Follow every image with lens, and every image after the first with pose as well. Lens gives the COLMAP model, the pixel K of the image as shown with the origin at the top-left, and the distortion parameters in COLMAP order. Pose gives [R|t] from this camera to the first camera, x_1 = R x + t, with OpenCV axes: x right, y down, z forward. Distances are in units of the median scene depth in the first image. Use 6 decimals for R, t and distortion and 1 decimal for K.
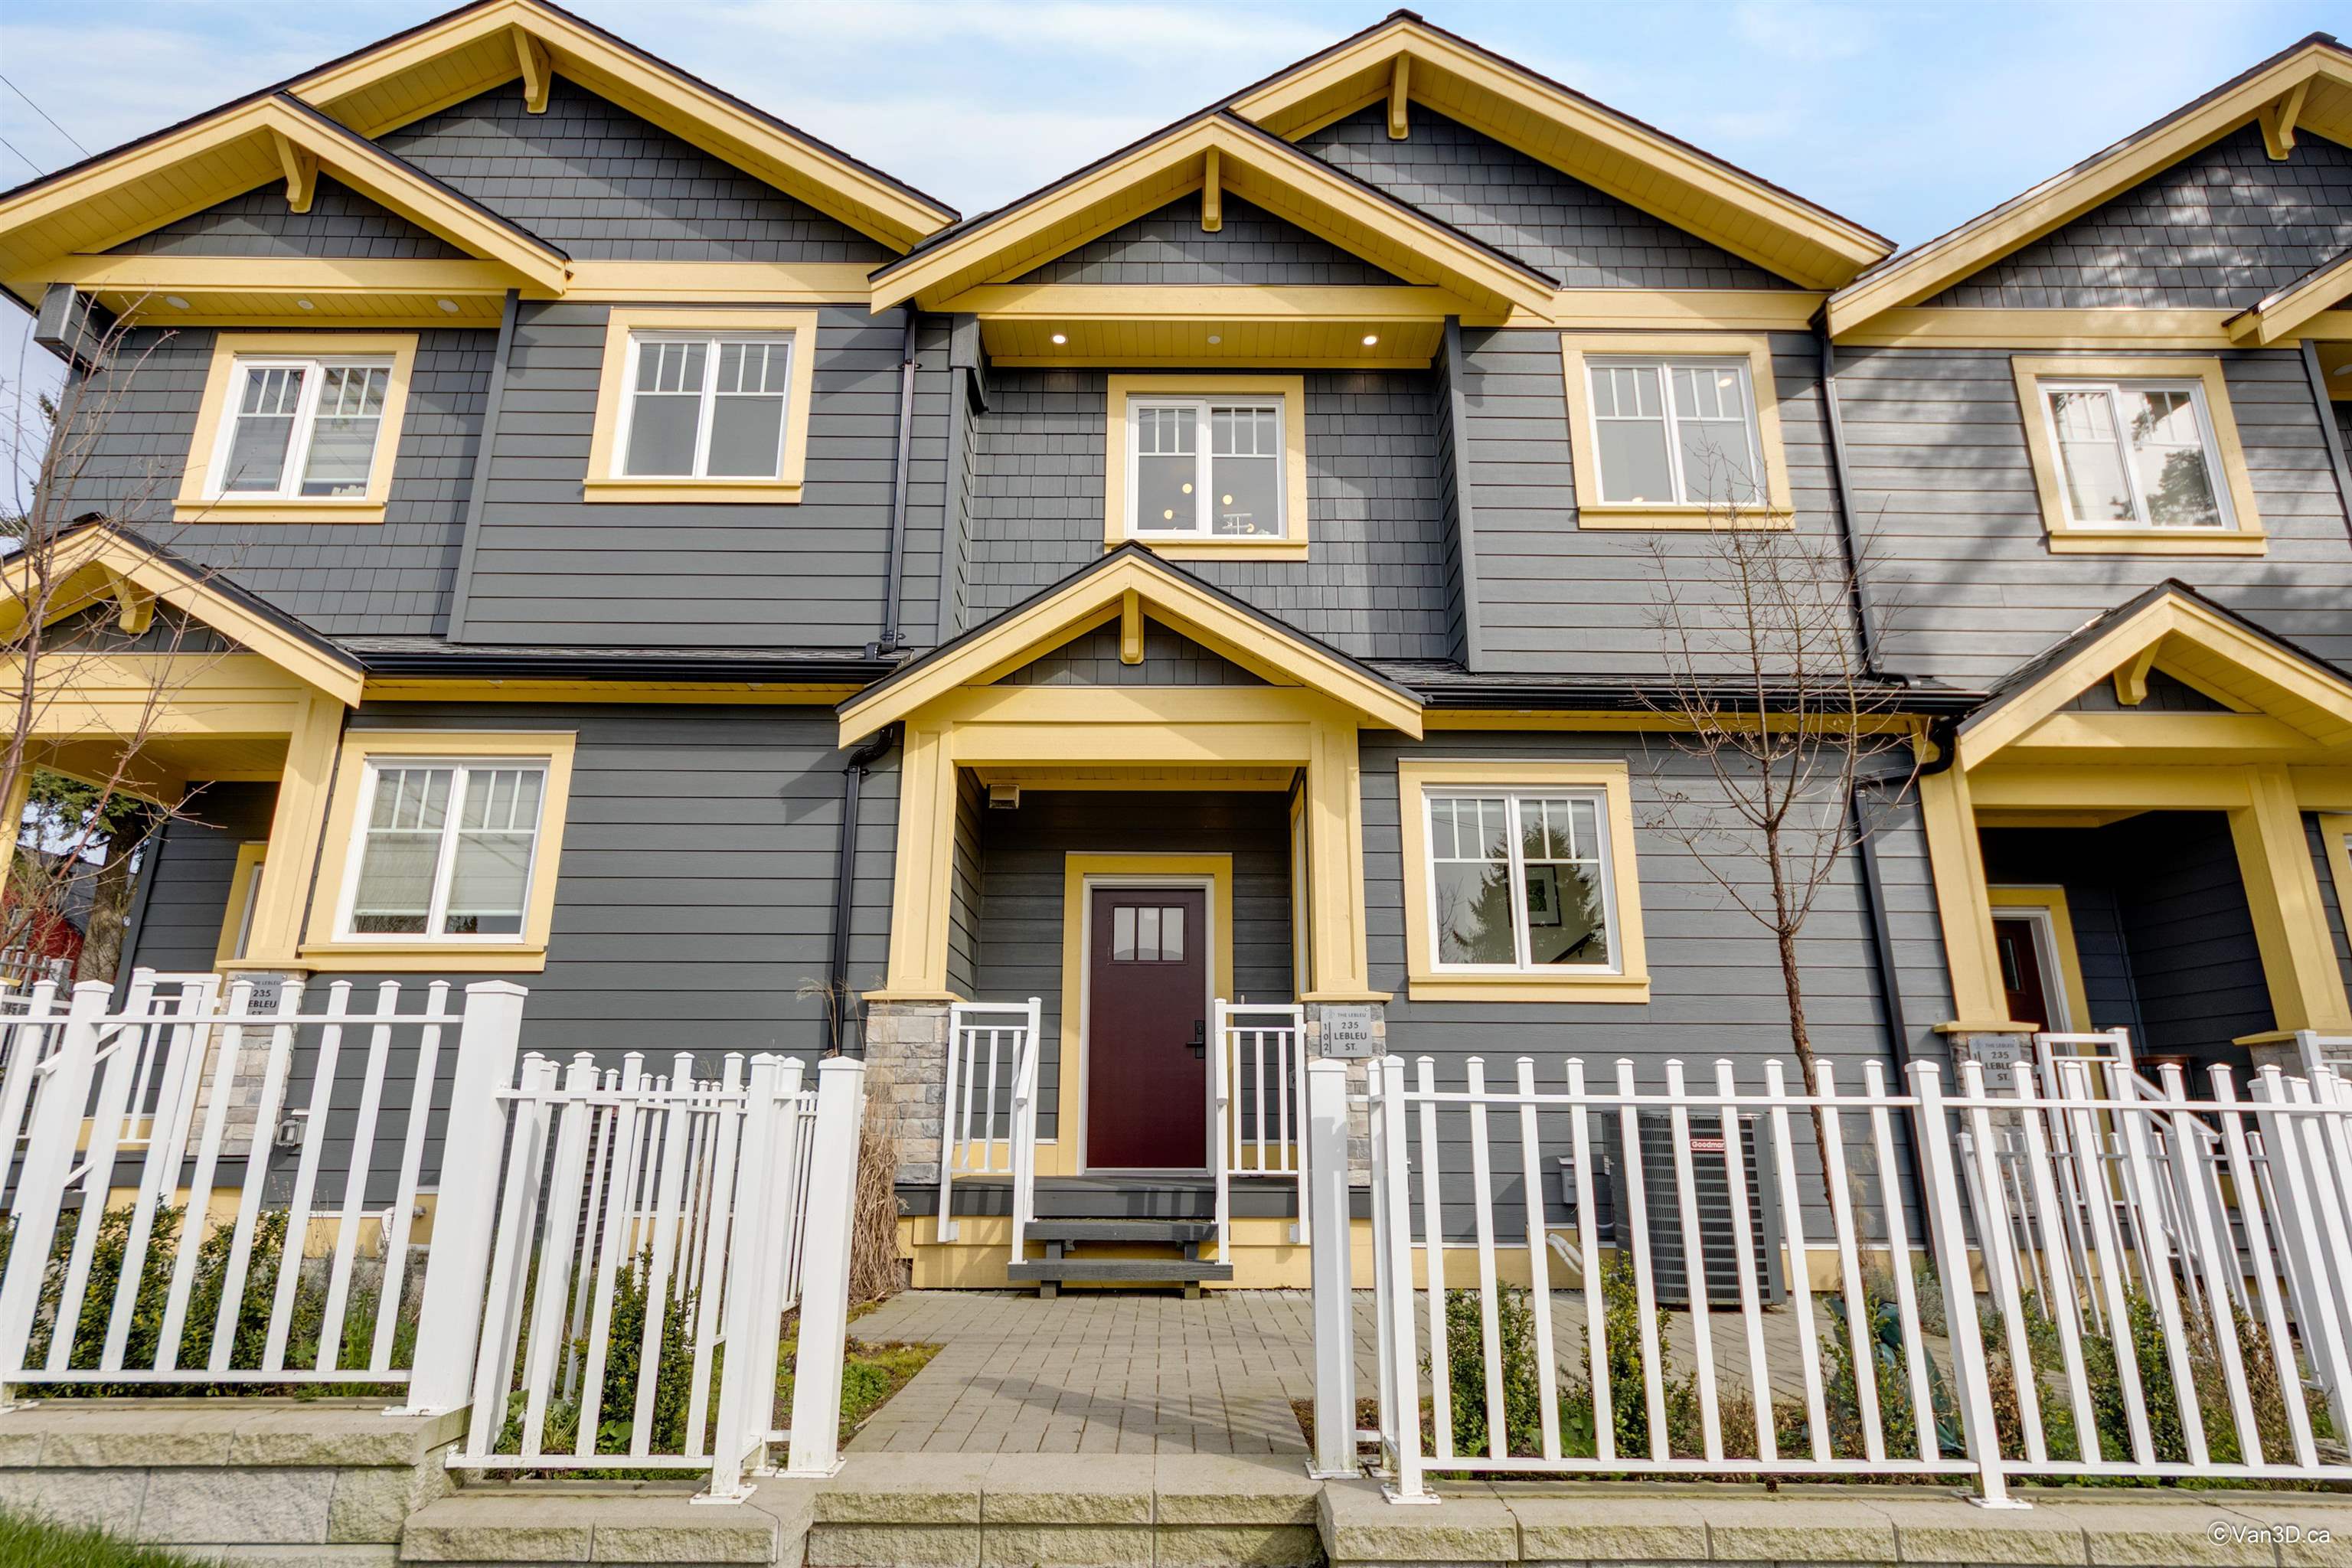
lens RADIAL K [[1198.0, 0, 1193.0], [0, 1198.0, 774.1], [0, 0, 1]] dist [-0.003940, 0.008573]
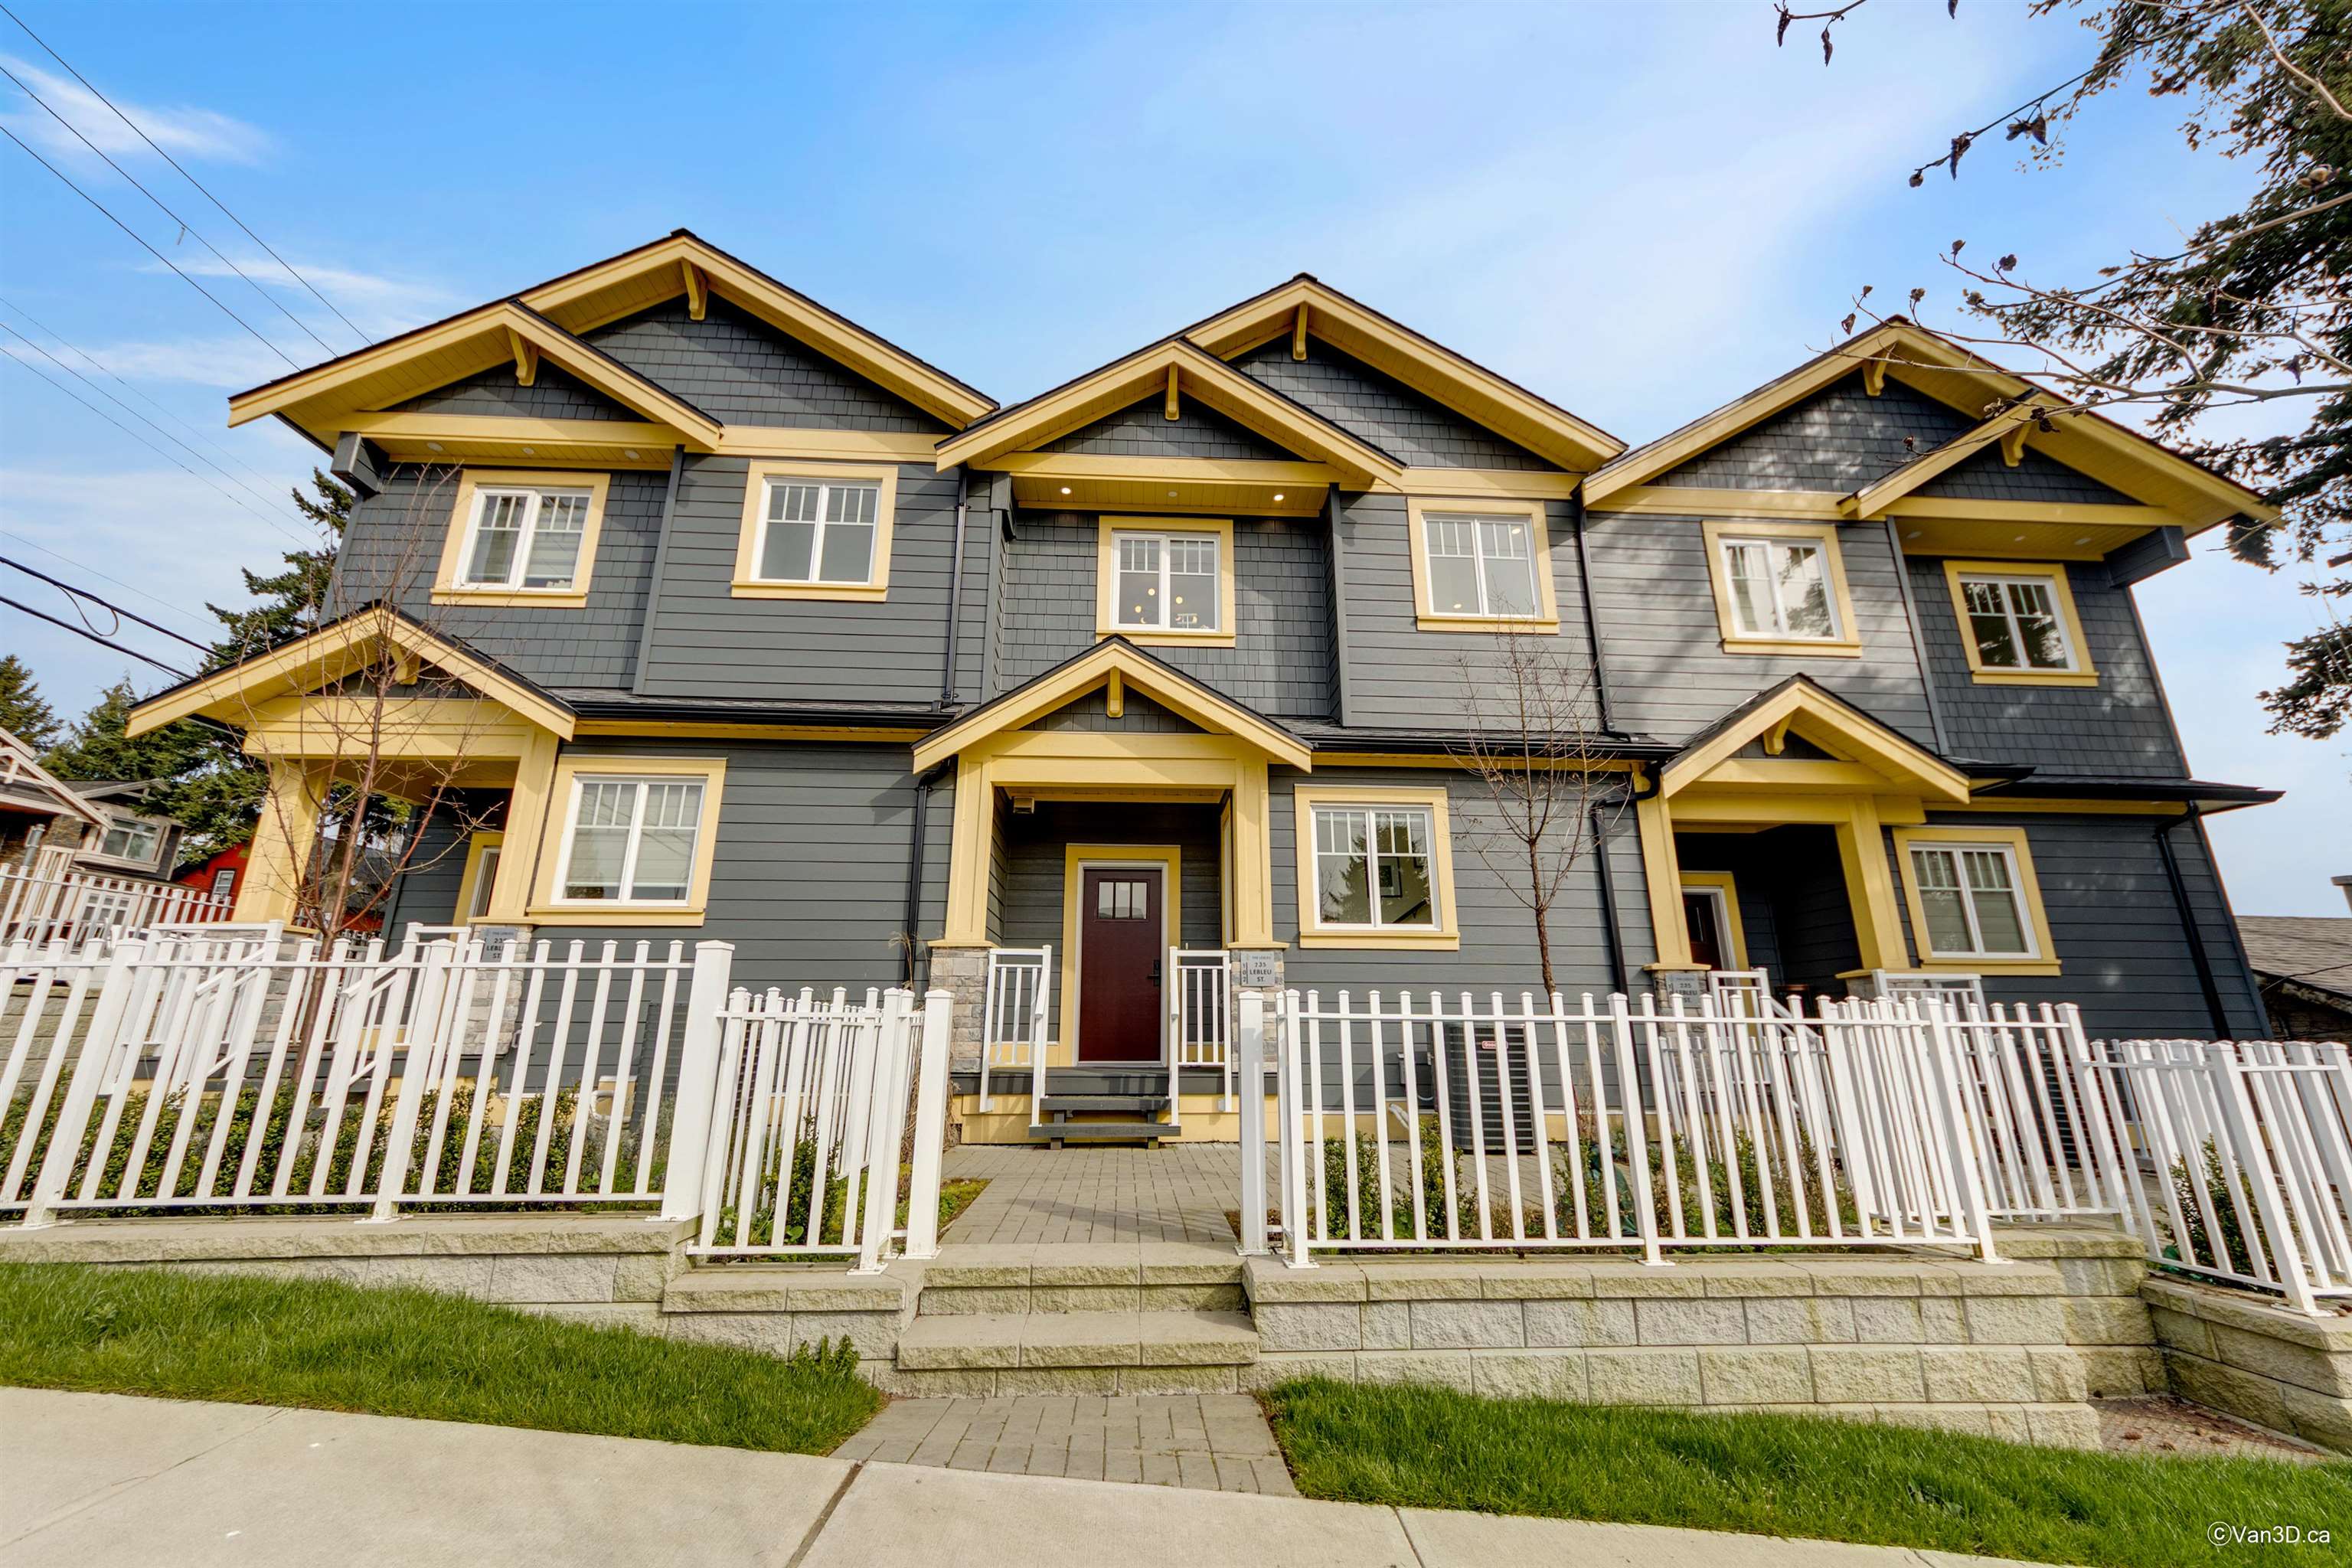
lens RADIAL K [[867.5, 0, 1184.3], [0, 867.5, 775.8], [0, 0, 1]] dist [0.006622, -0.000094]
pose [[0.998790, 0.012631, 0.047524, -0.016139], [-0.012605, 0.999920, -0.000851, -0.021065], [-0.047531, 0.000251, 0.998870, -0.066799]]
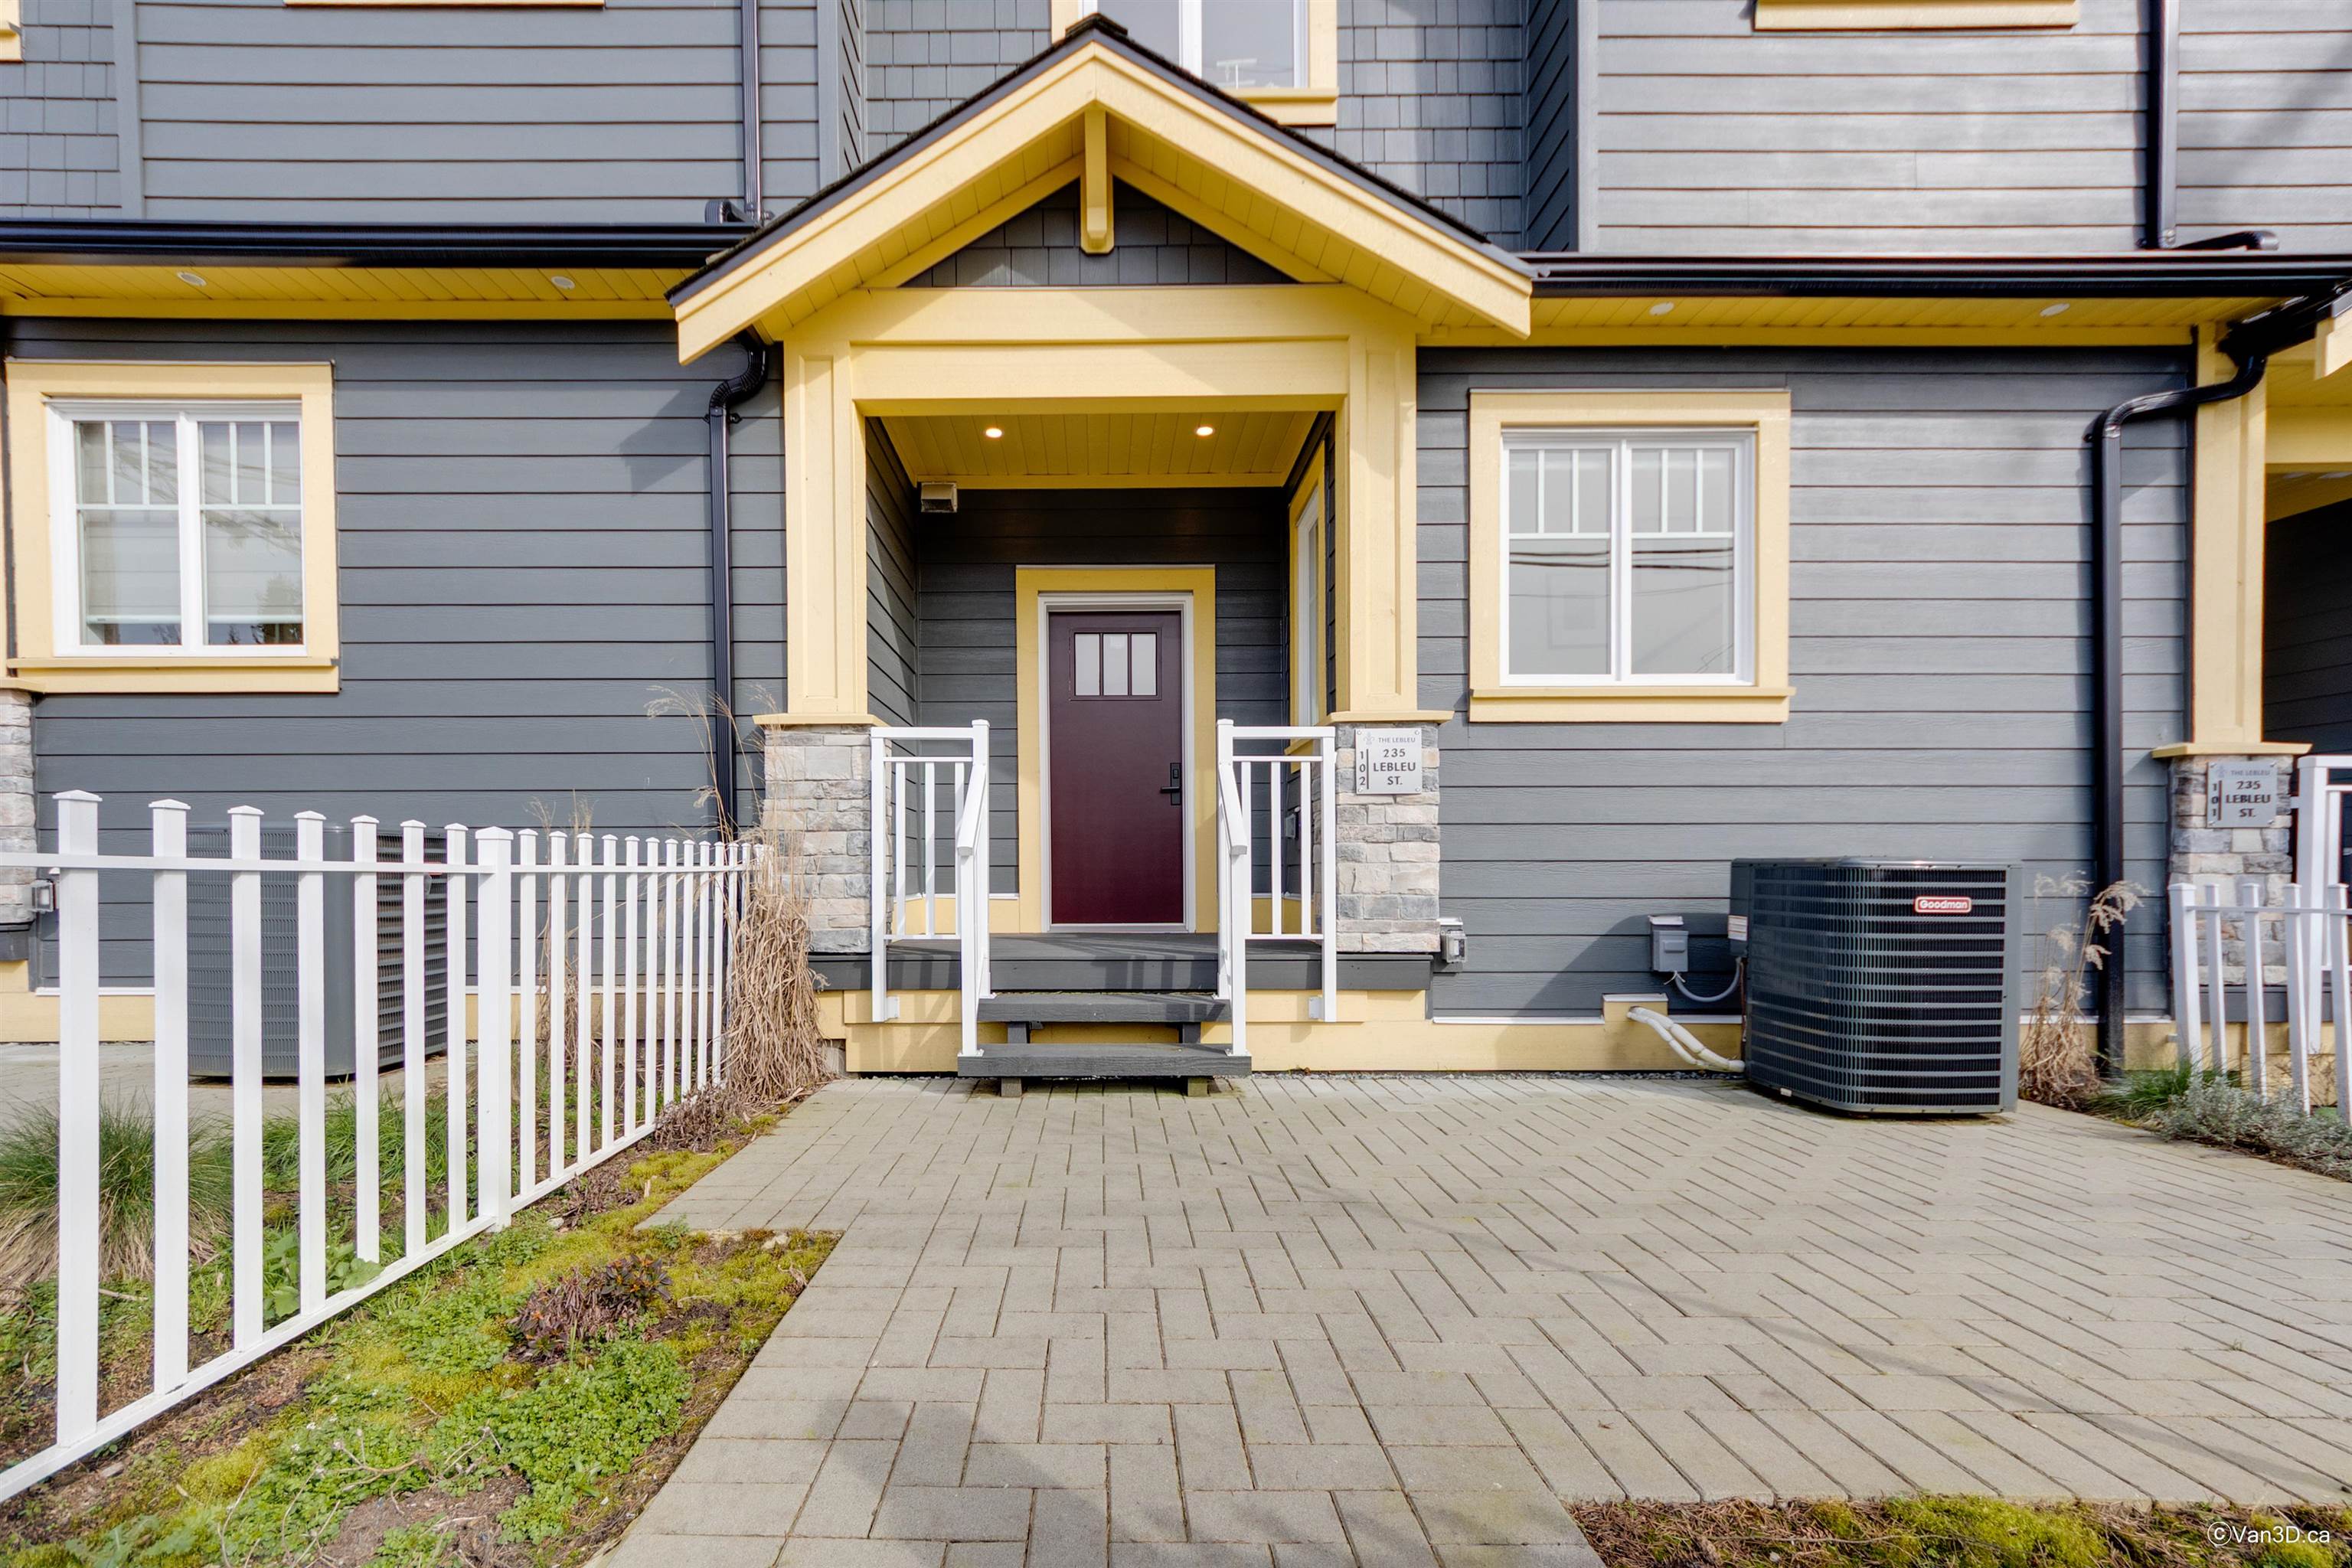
lens RADIAL K [[842.2, 0, 1111.4], [0, 842.2, 881.5], [0, 0, 1]] dist [0.000905, 0.000056]
pose [[0.999968, -0.006247, -0.004927, -0.043549], [0.007405, 0.957253, 0.289157, 0.122017], [0.002910, -0.289184, 0.957269, 0.428209]]
